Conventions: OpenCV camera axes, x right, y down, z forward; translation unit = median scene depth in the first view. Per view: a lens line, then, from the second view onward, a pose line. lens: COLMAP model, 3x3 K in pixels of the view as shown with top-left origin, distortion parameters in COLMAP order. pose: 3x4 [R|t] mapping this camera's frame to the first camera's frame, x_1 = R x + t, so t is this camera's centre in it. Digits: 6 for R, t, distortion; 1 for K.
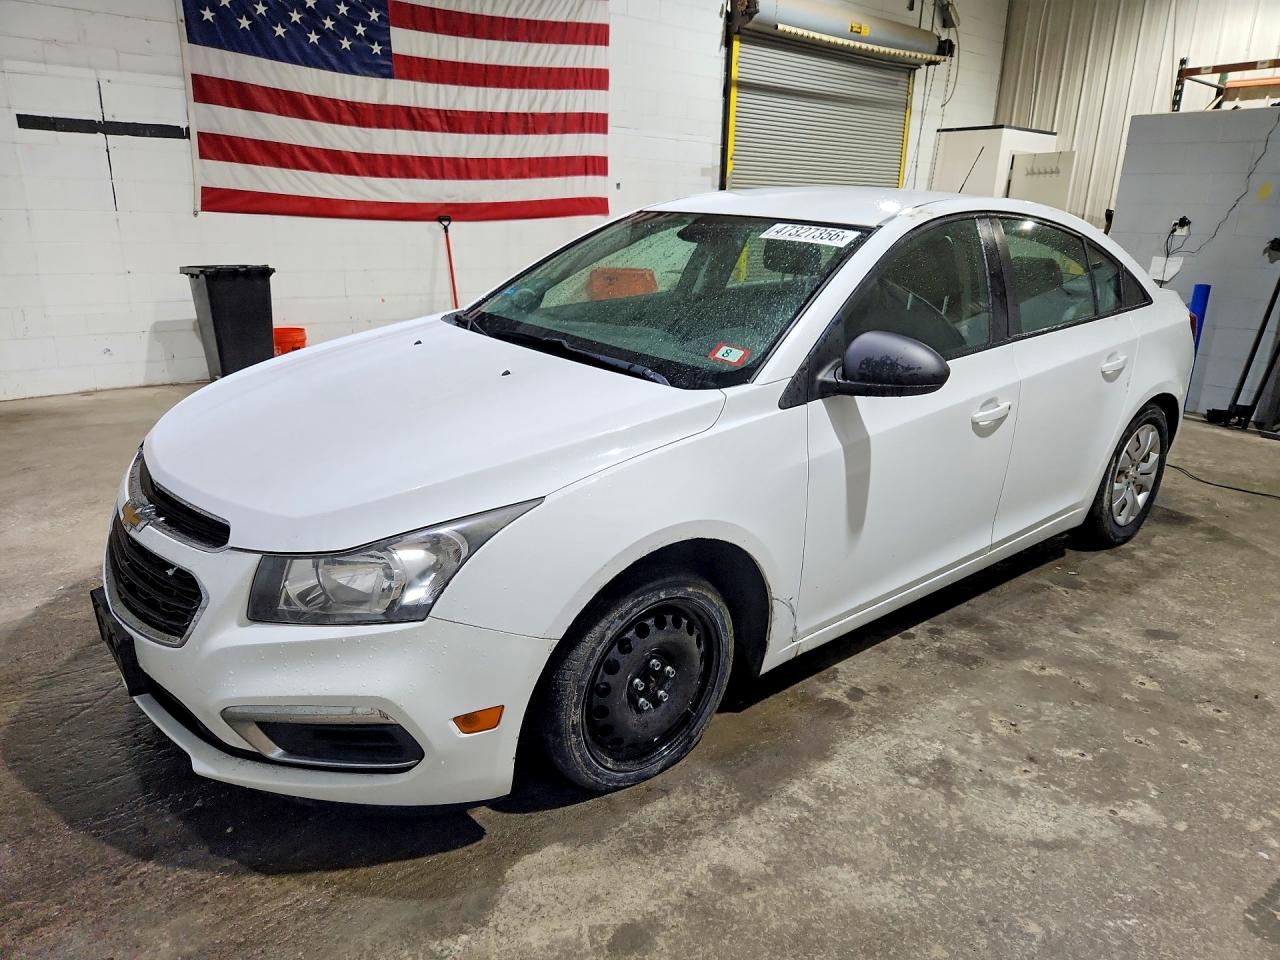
lens RADIAL K [[871.0, 0, 648.0], [0, 871.0, 473.6], [0, 0, 1]] dist [0.067901, -0.058652]
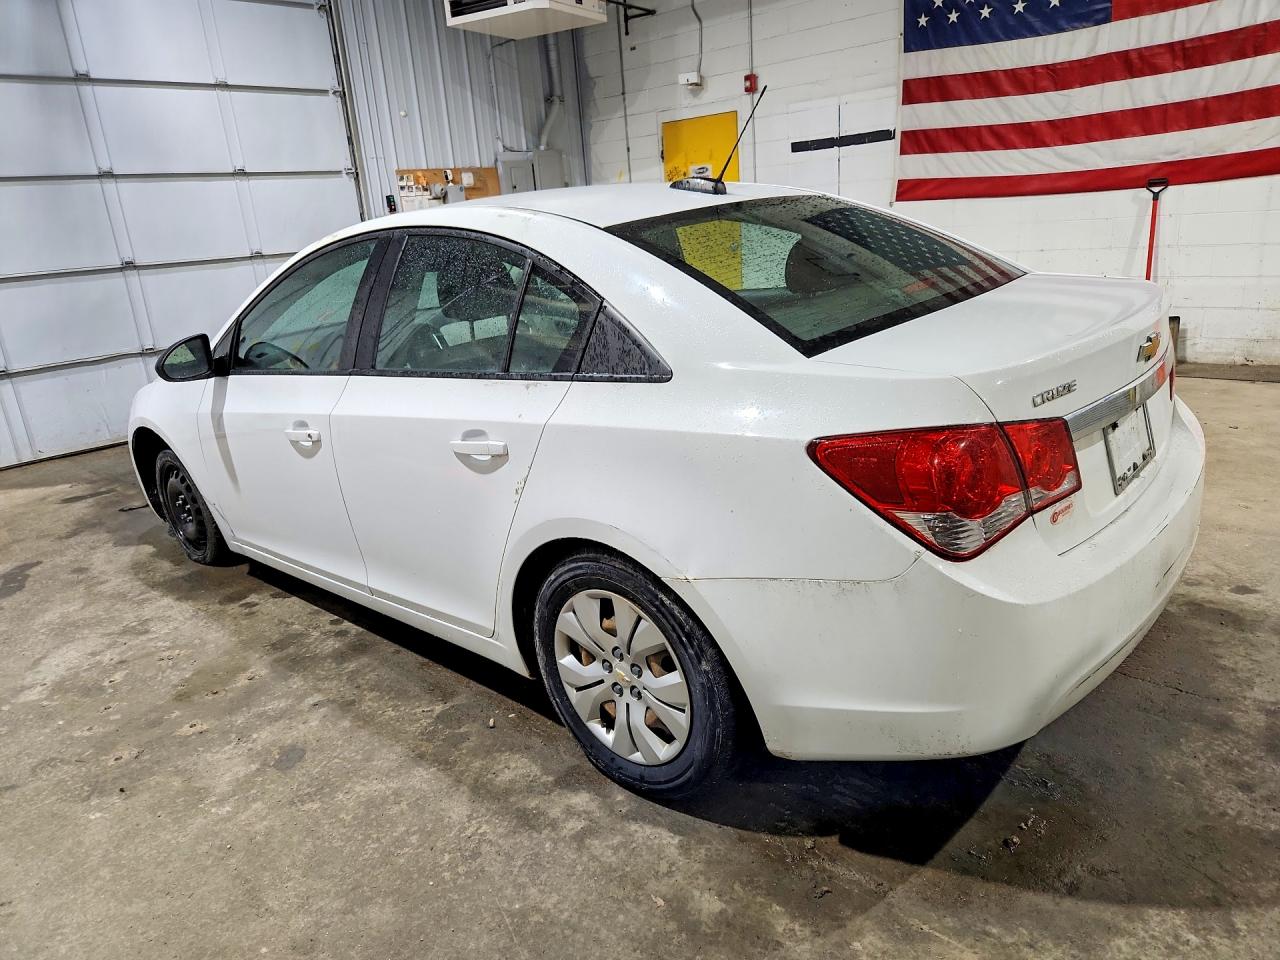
lens RADIAL K [[874.3, 0, 640.0], [0, 874.3, 480.0], [0, 0, 1]] dist [0.051238, -0.046061]
pose [[0.116944, 0.257595, -0.959150, 0.610323], [-0.205284, 0.951189, 0.230428, -0.141813], [0.971691, 0.169951, 0.164116, 0.526048]]
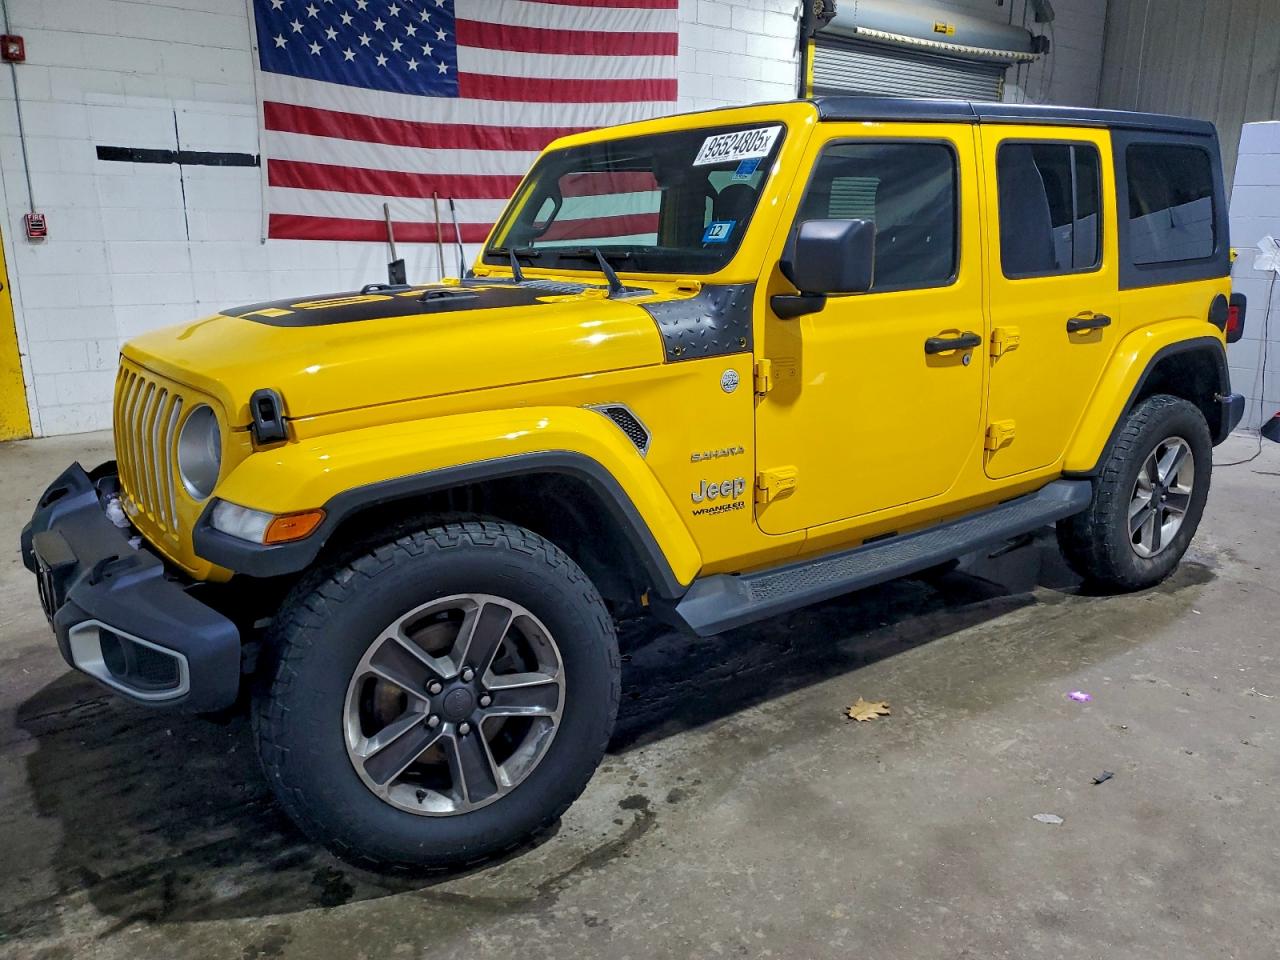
lens RADIAL K [[1024.7, 0, 648.7], [0, 1024.7, 482.4], [0, 0, 1]] dist [0.018297, 0.006894]
pose [[0.999217, -0.005018, -0.039242, -0.041964], [0.003565, 0.999308, -0.037020, 0.013960], [0.039400, 0.036851, 0.998544, -0.097908]]
